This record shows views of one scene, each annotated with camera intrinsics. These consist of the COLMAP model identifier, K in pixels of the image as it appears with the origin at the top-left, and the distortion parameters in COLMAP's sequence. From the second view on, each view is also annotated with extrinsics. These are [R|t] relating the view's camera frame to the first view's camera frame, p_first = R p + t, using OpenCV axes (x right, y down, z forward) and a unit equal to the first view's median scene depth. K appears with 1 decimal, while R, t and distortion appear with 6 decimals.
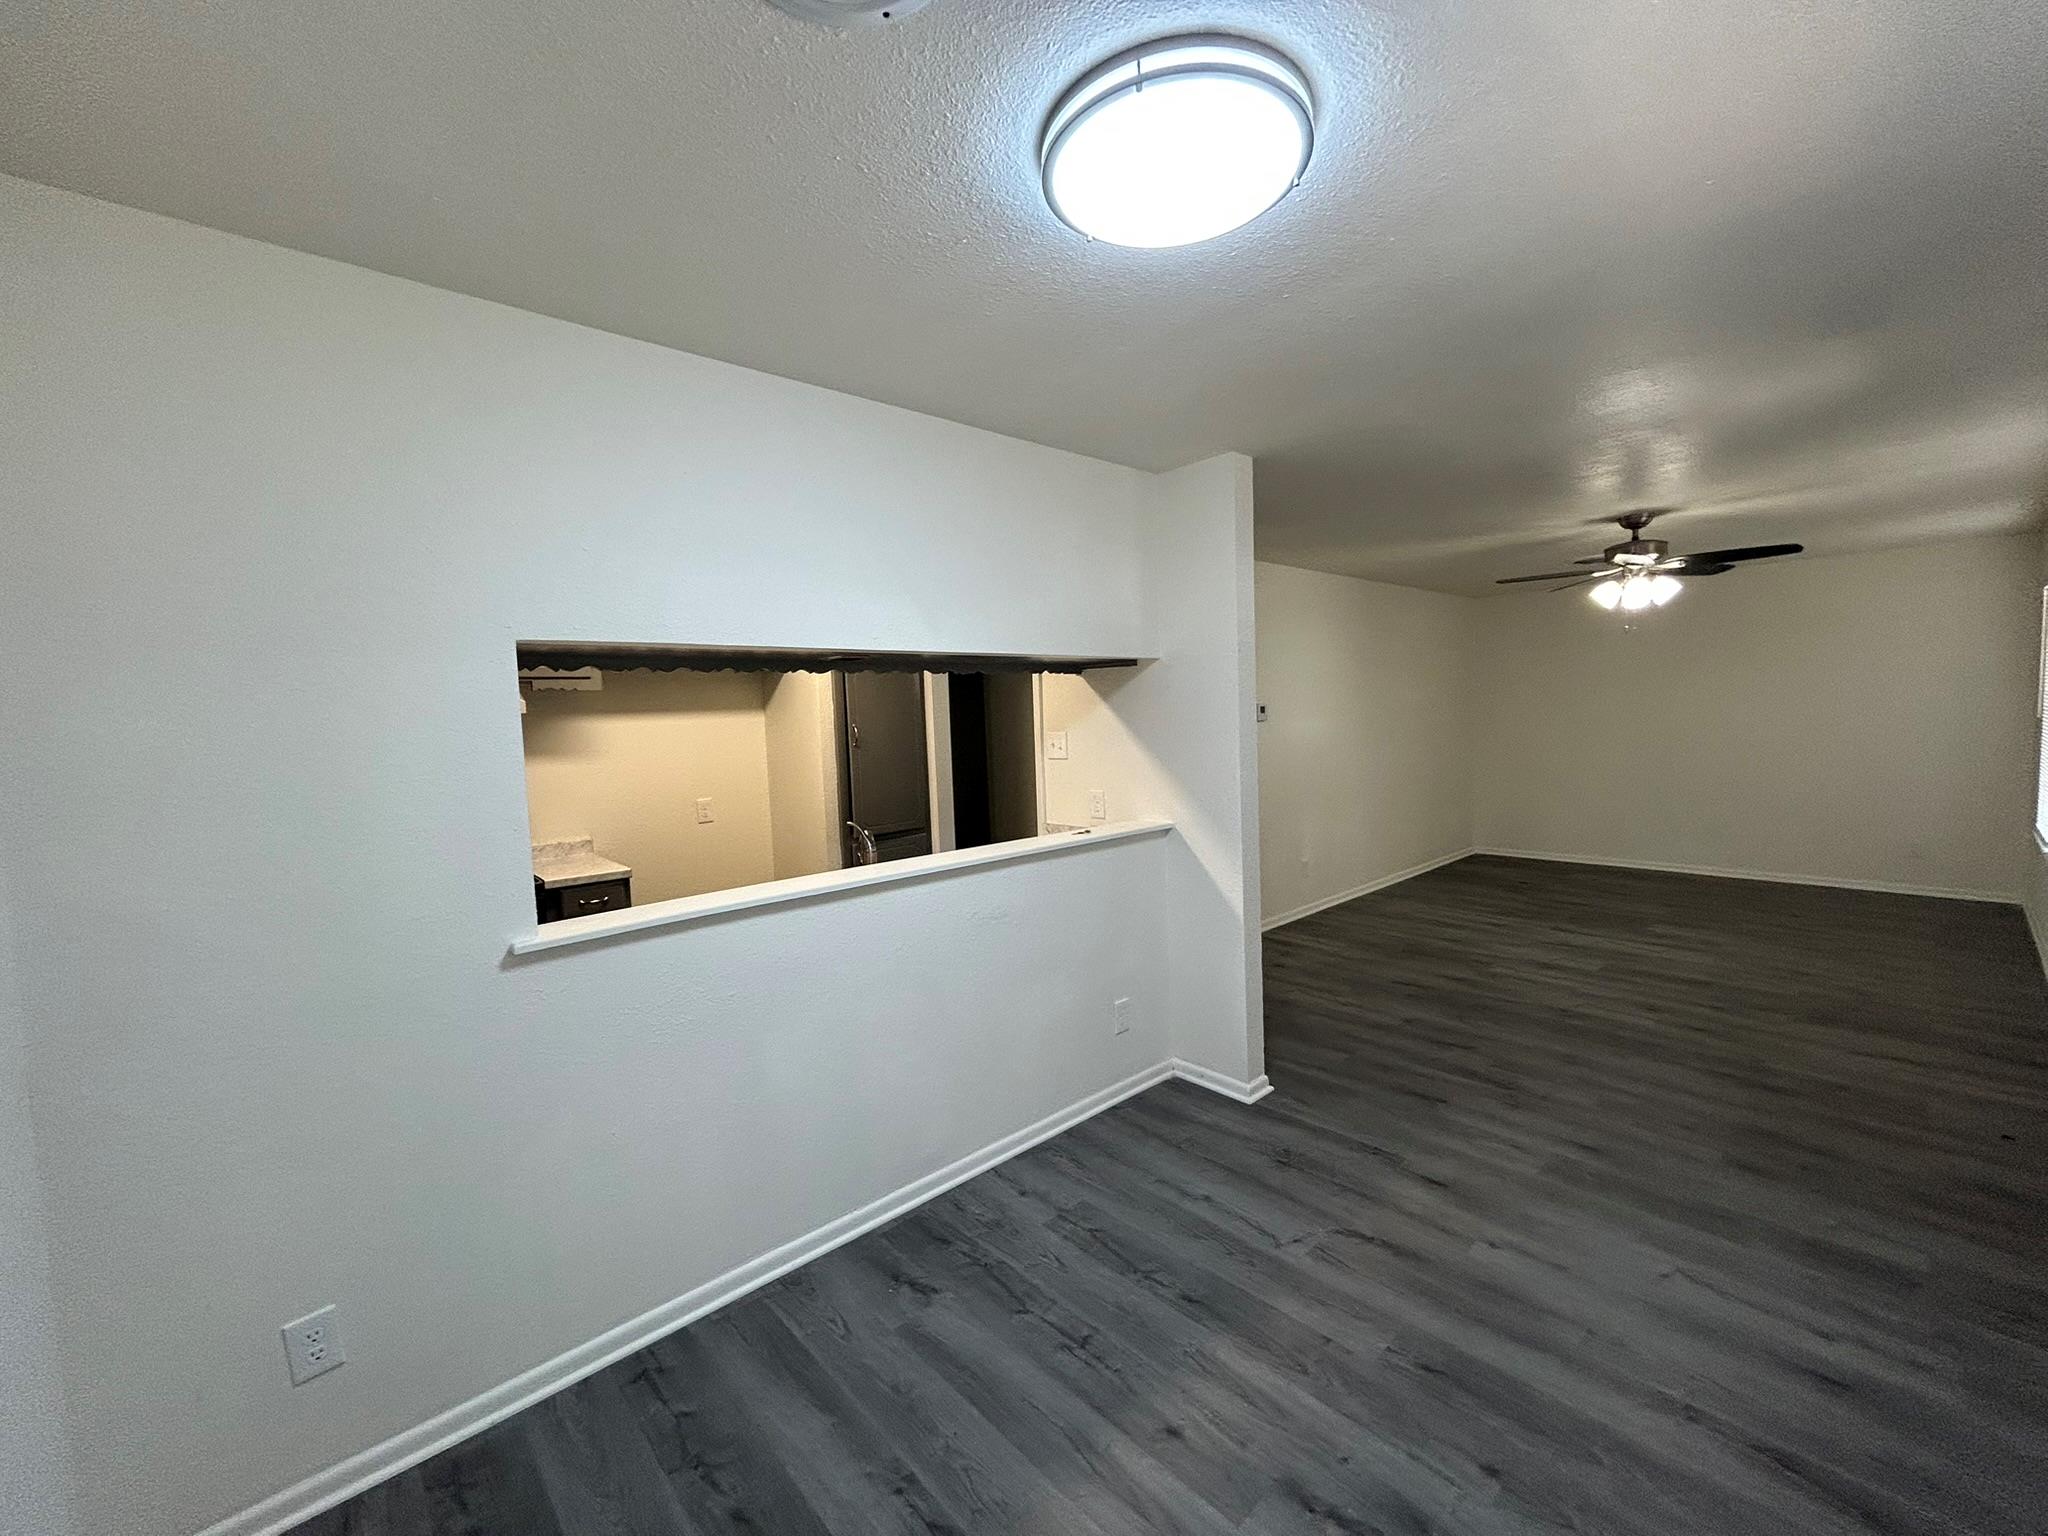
lens RADIAL K [[827.4, 0, 1018.1], [0, 827.4, 768.9], [0, 0, 1]] dist [0.002197, 0.000056]
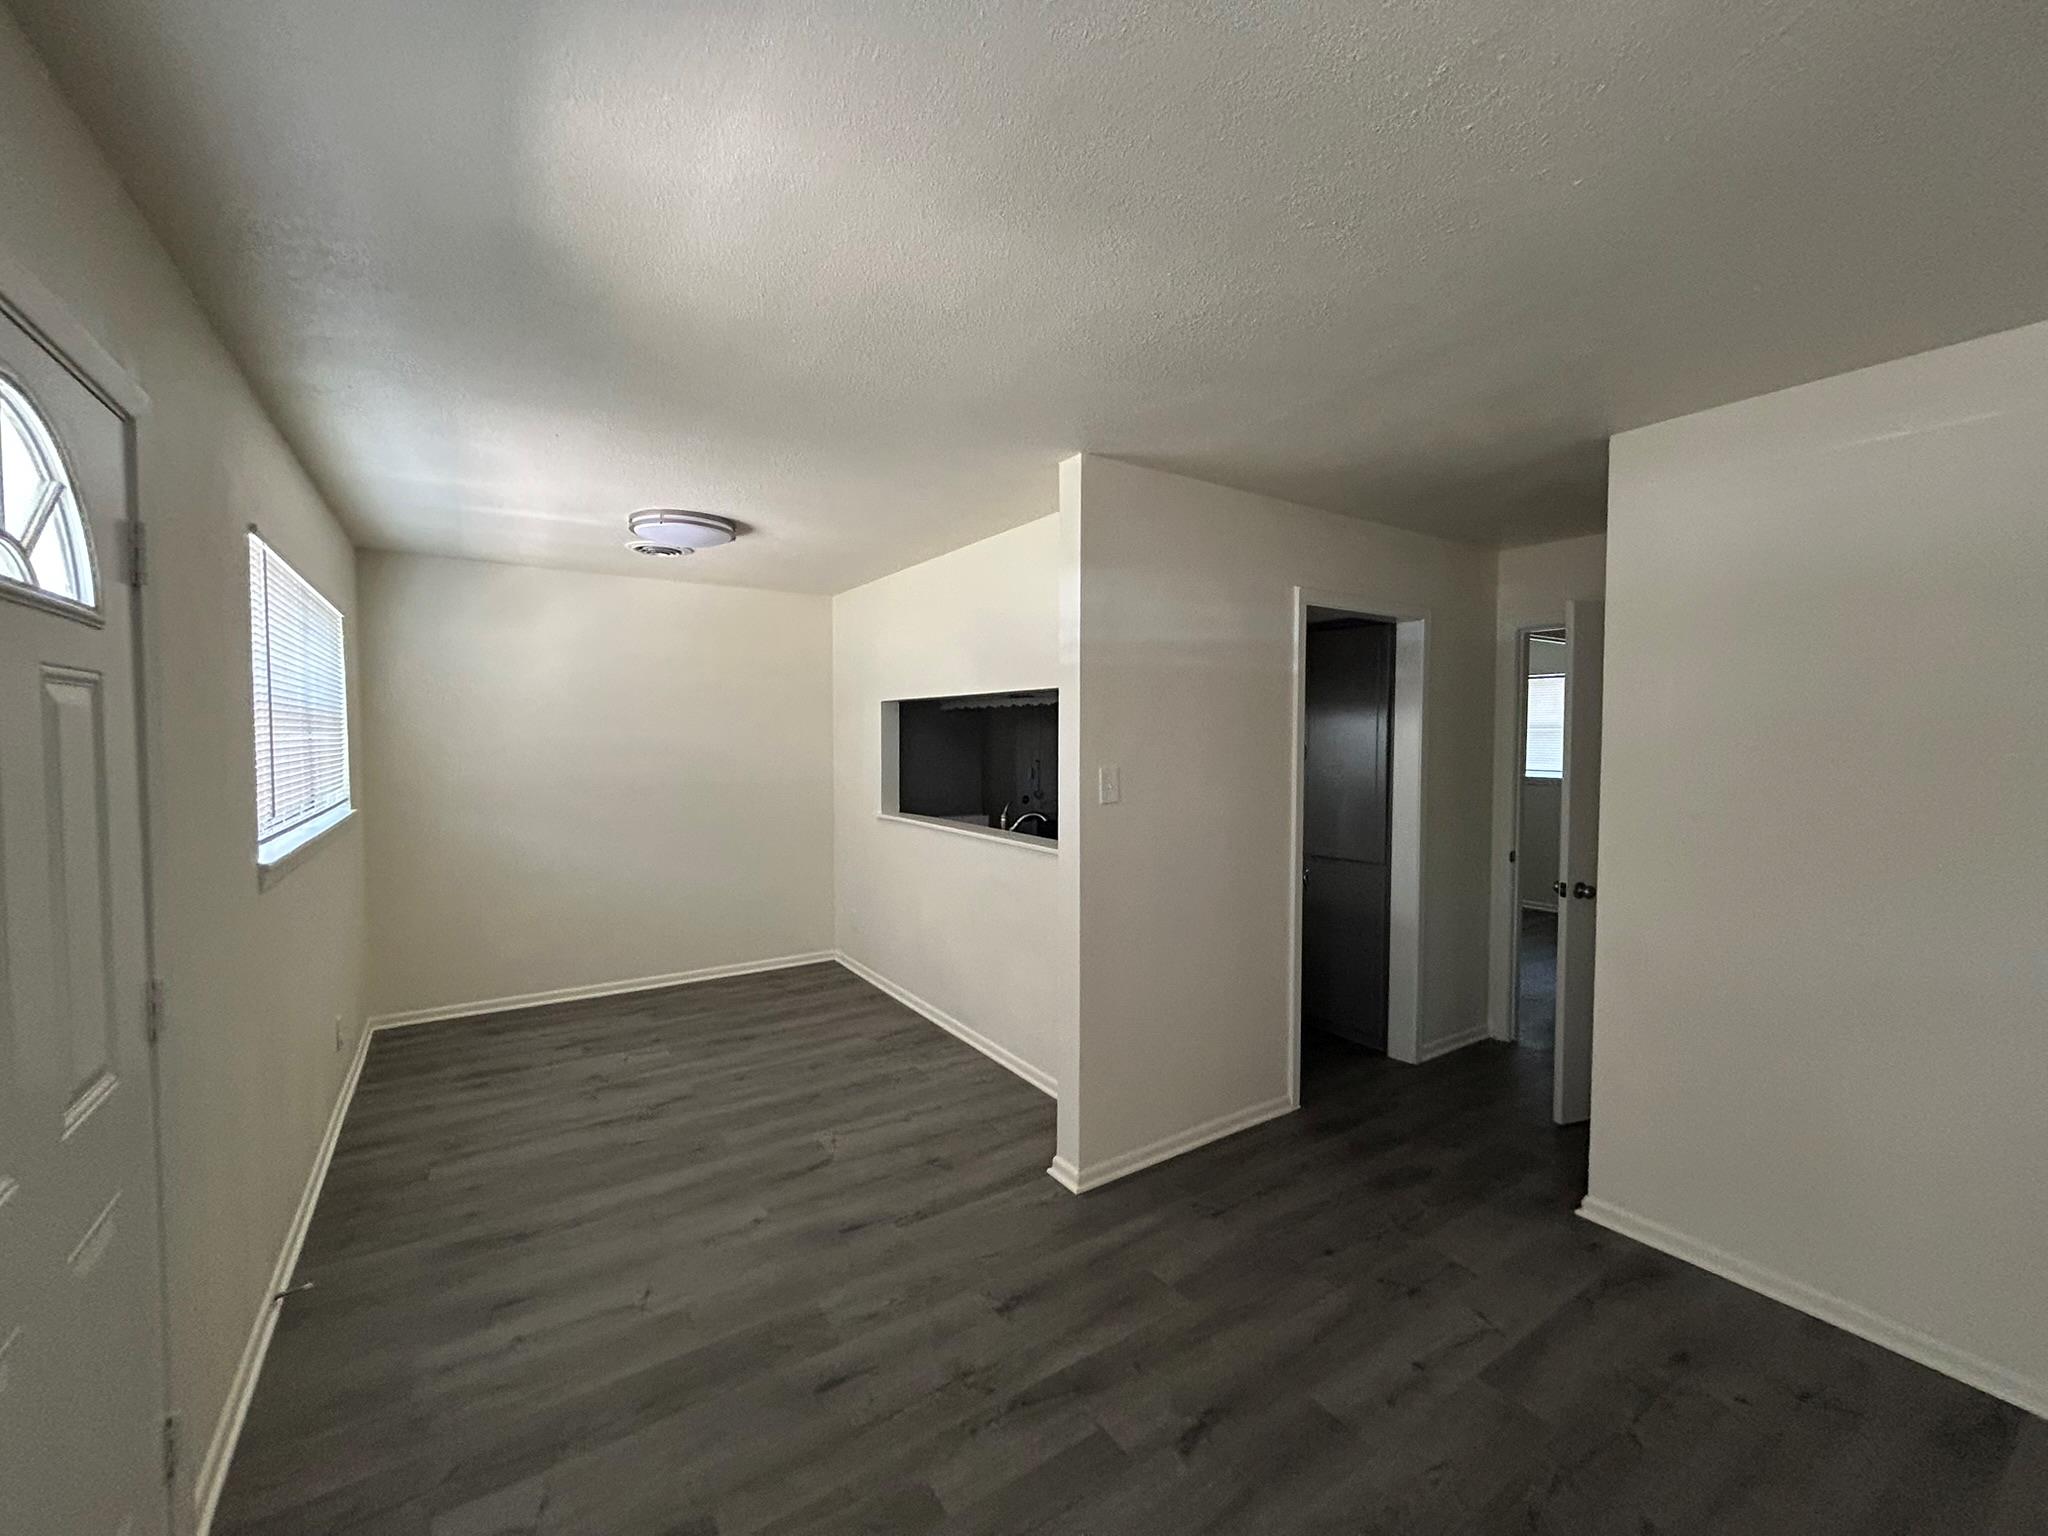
lens RADIAL K [[827.4, 0, 1018.1], [0, 827.4, 768.9], [0, 0, 1]] dist [0.002197, 0.000056]
pose [[-0.152301, 0.069507, -0.985887, 1.534448], [-0.067966, 0.994426, 0.080608, -0.143659], [0.985995, 0.079283, -0.146728, 1.416938]]
